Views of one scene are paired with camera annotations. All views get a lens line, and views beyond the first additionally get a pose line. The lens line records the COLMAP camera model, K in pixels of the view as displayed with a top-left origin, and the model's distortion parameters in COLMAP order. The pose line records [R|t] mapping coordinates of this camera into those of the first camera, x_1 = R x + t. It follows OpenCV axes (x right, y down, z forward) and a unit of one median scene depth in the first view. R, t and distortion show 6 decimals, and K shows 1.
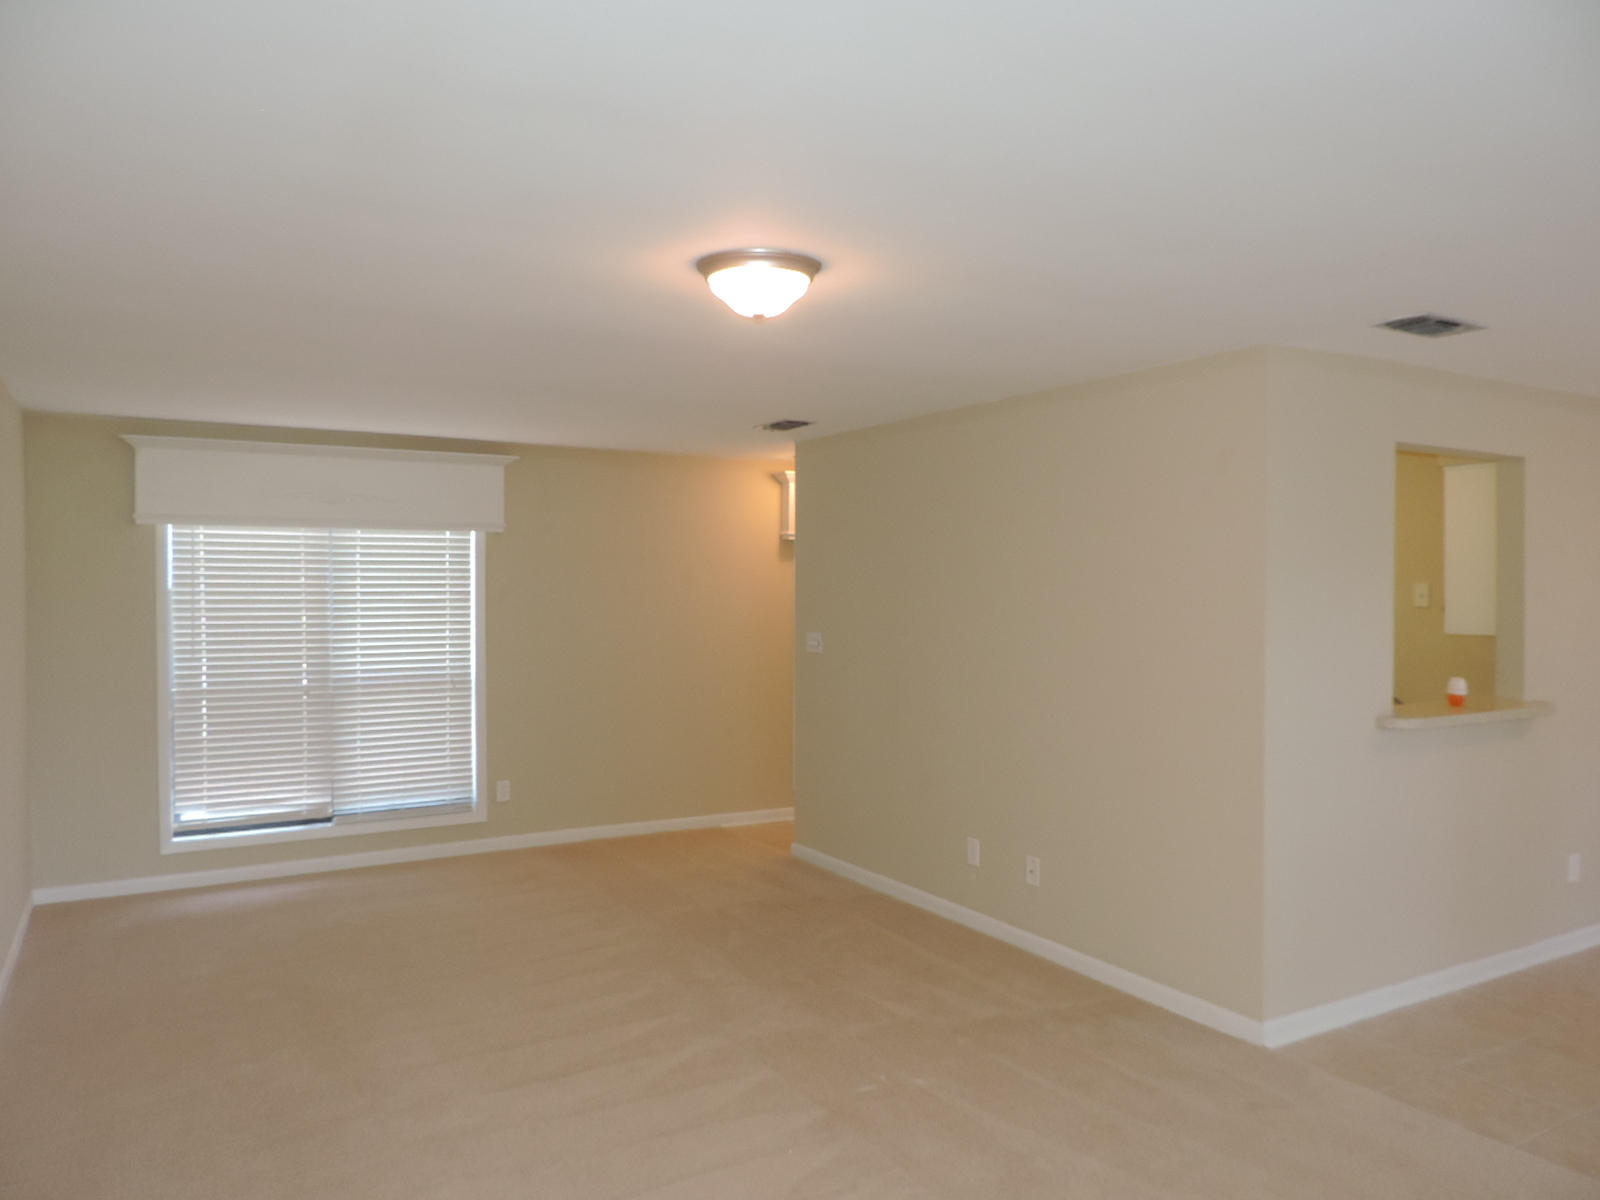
lens RADIAL K [[1143.4, 0, 799.9], [0, 1143.4, 596.4], [0, 0, 1]] dist [-0.020716, 0.004722]
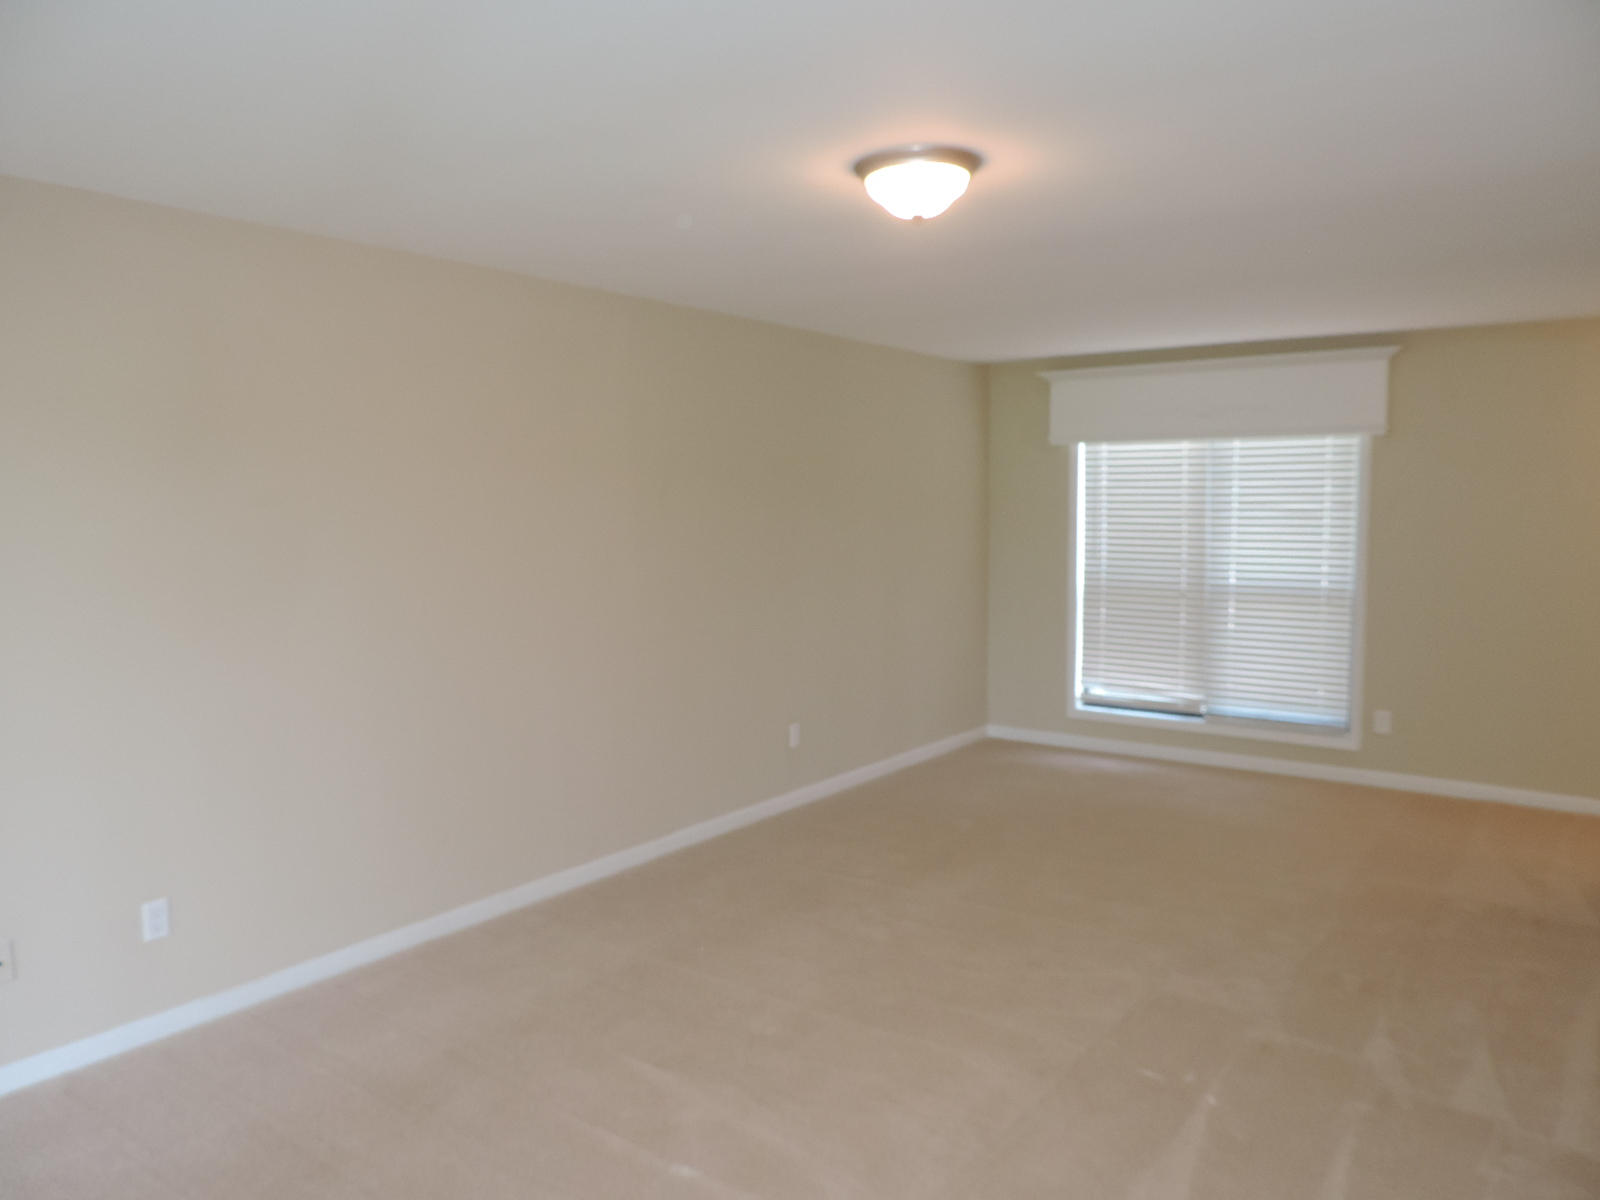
lens RADIAL K [[1143.4, 0, 798.4], [0, 1143.4, 594.4], [0, 0, 1]] dist [-0.020716, 0.004722]
pose [[0.386096, 0.073370, -0.919536, 0.541256], [-0.005179, 0.996989, 0.077376, 0.003445], [0.922444, -0.025112, 0.385314, 0.322987]]
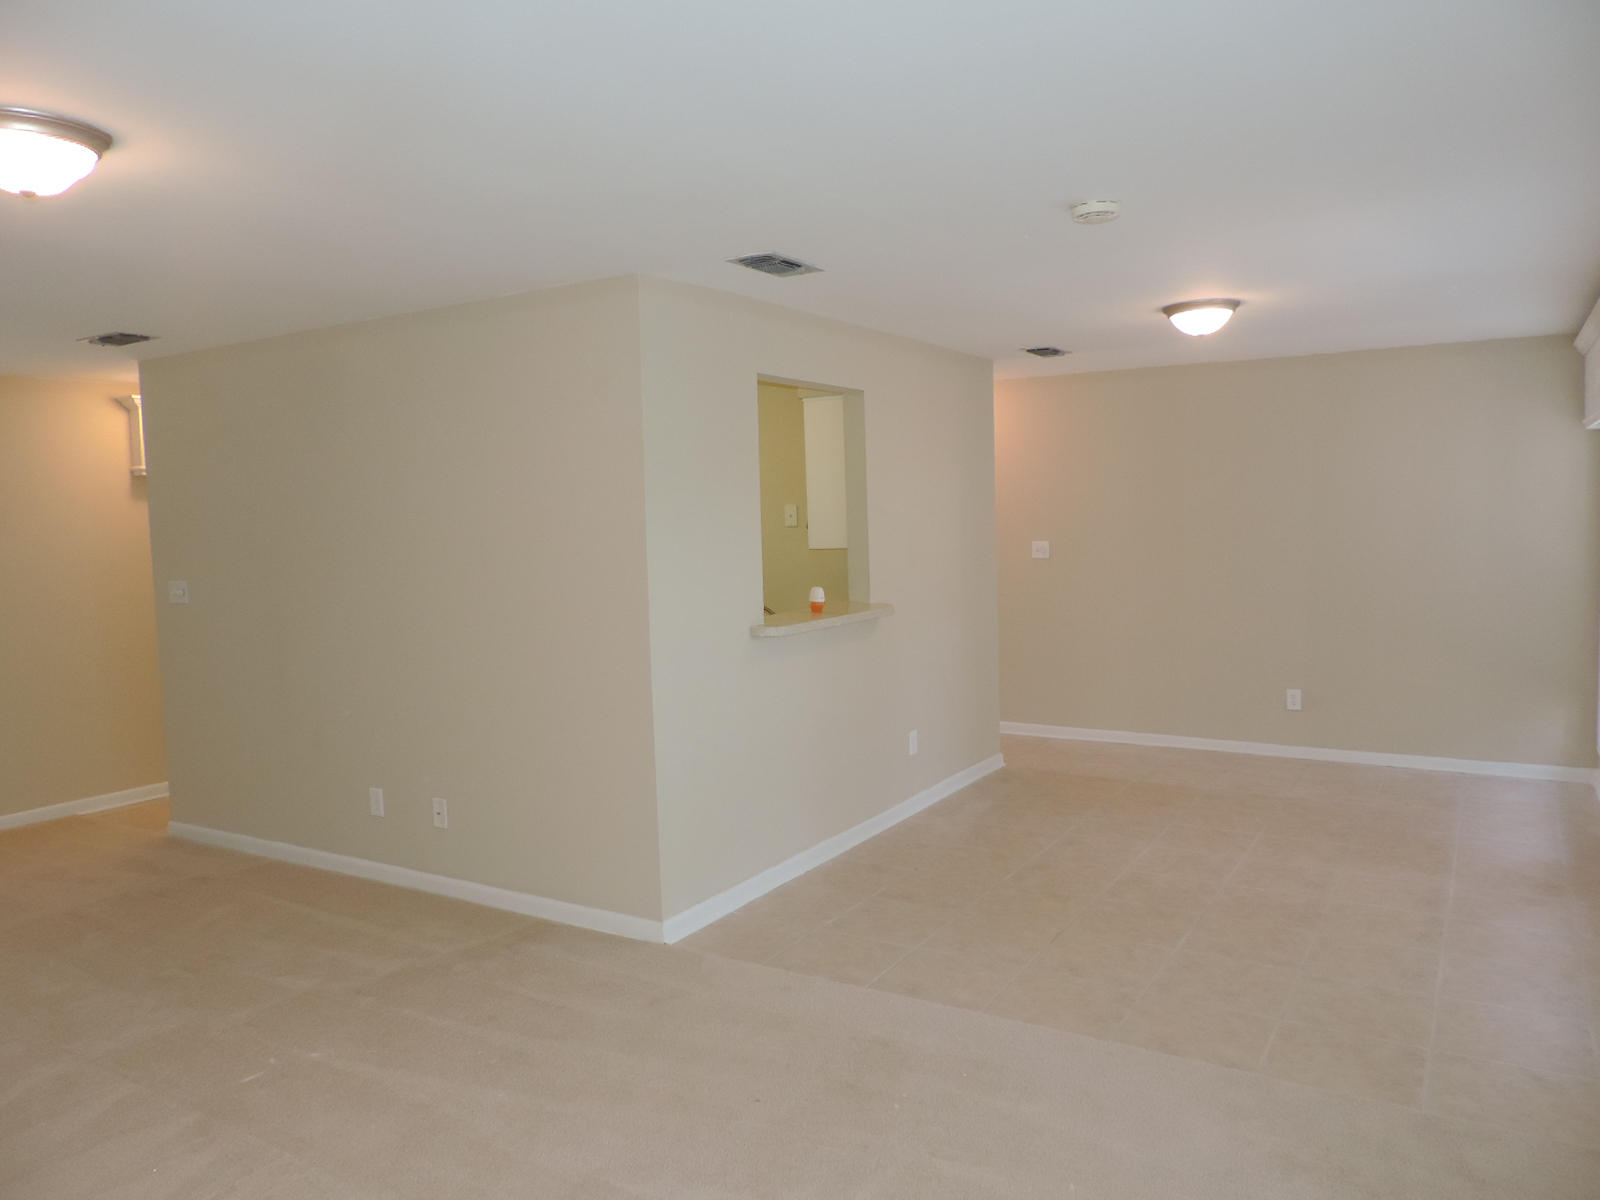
lens RADIAL K [[1143.4, 0, 804.1], [0, 1143.4, 595.0], [0, 0, 1]] dist [-0.020716, 0.004722]
pose [[0.882279, -0.063437, 0.466433, 0.036969], [0.037653, 0.997213, 0.064402, 0.005588], [-0.469219, -0.039258, 0.882209, 0.008821]]
